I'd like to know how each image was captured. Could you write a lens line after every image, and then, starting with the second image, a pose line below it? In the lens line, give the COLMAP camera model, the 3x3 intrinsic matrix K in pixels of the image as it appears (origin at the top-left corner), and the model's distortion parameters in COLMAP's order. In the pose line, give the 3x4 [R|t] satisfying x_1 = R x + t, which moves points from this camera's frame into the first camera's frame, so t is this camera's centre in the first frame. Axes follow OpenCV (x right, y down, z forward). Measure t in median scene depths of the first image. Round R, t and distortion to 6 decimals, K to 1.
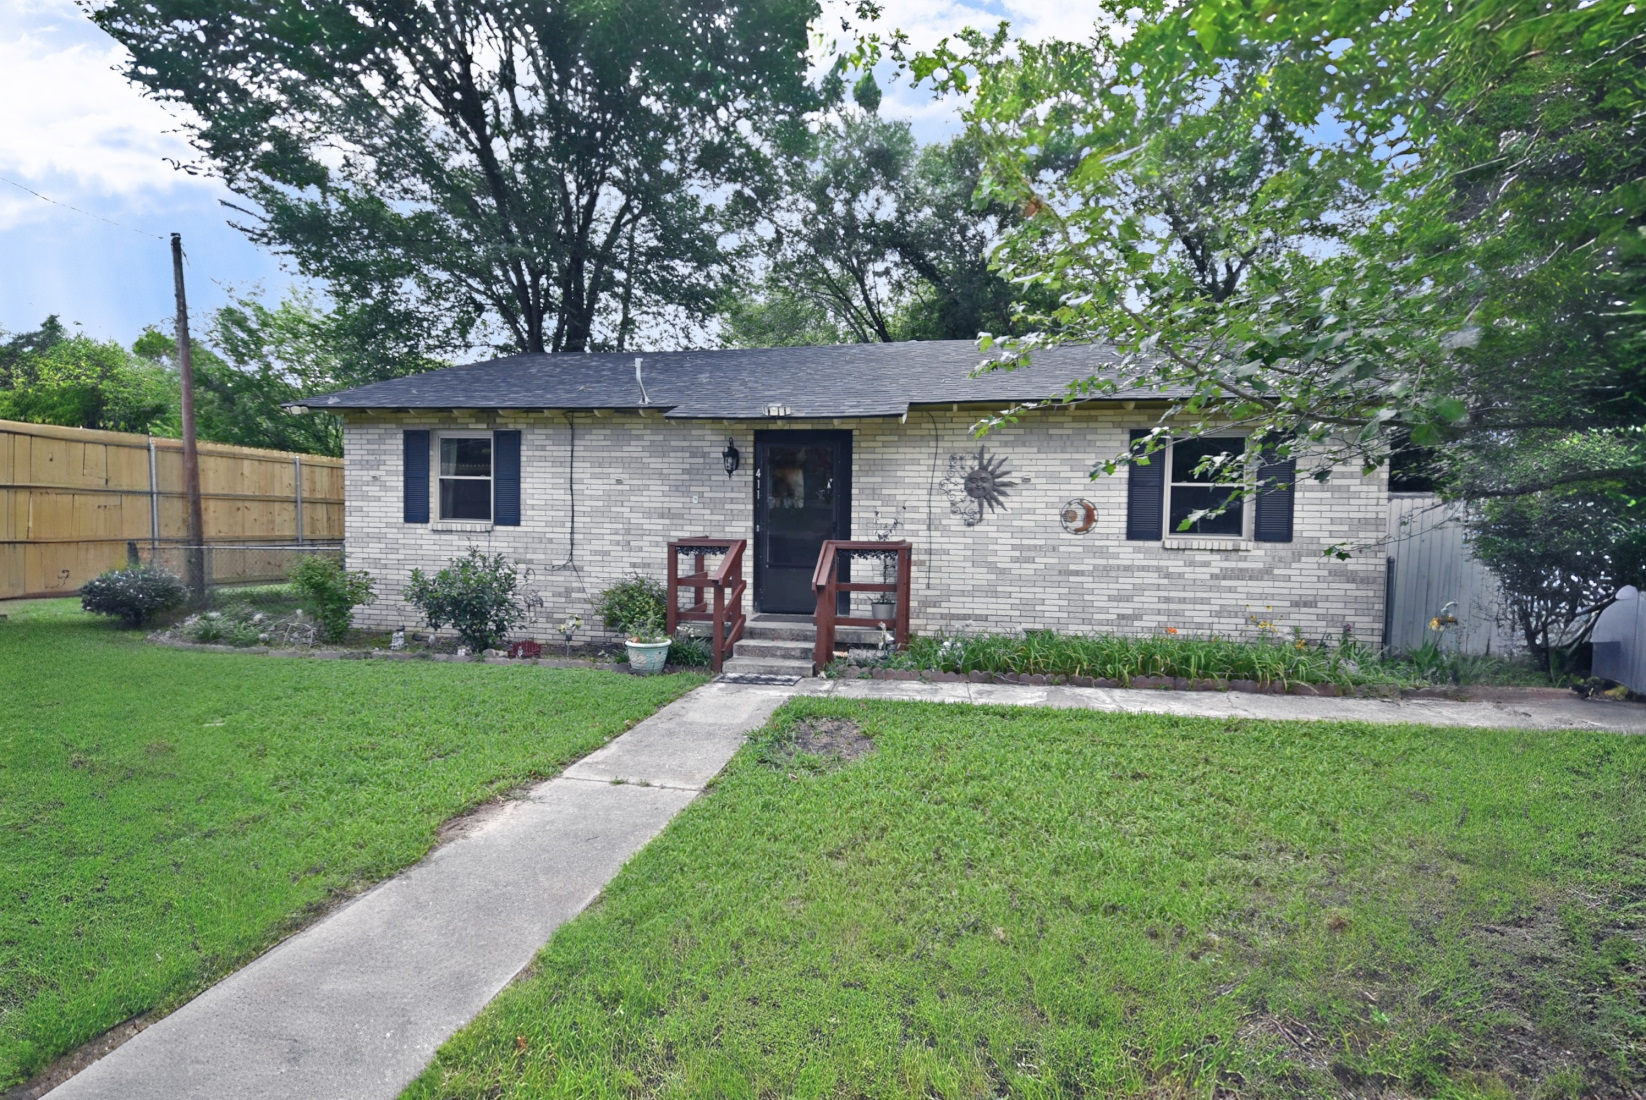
lens RADIAL K [[722.4, 0, 818.8], [0, 722.4, 557.5], [0, 0, 1]] dist [0.001150, -0.001028]
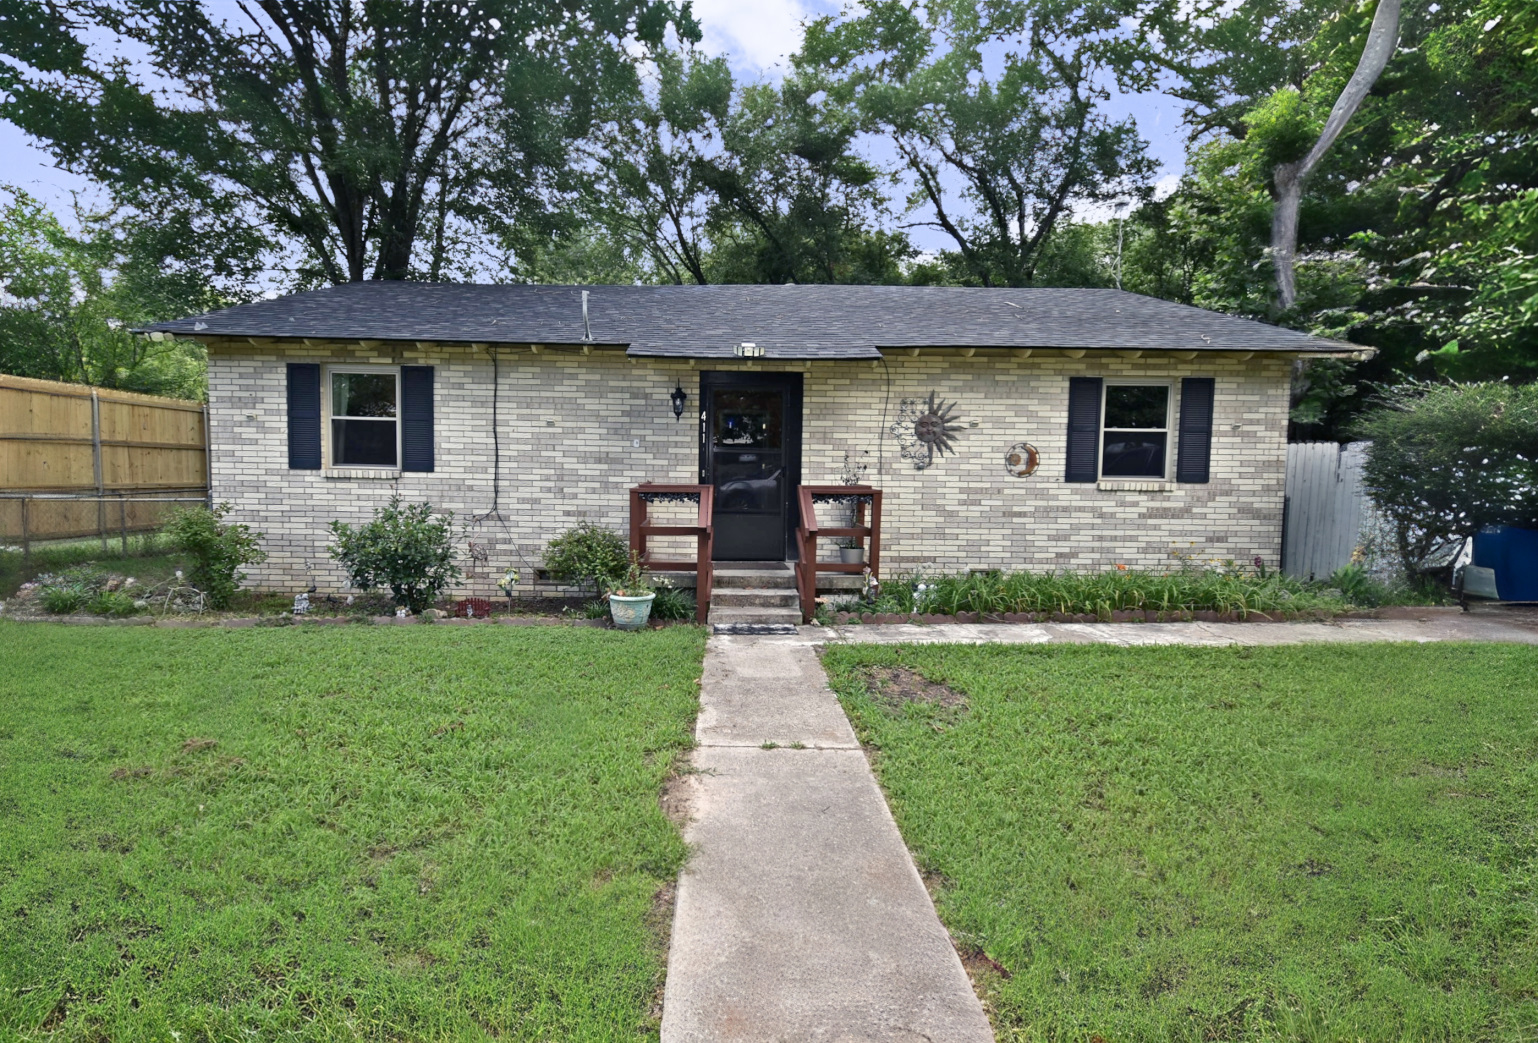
lens RADIAL K [[722.9, 0, 755.6], [0, 722.9, 520.7], [0, 0, 1]] dist [0.002405, 0.001185]
pose [[0.984413, -0.017314, 0.175020, -0.202797], [0.012656, 0.999536, 0.027696, -0.003245], [-0.175418, -0.025049, 0.984175, 0.039674]]
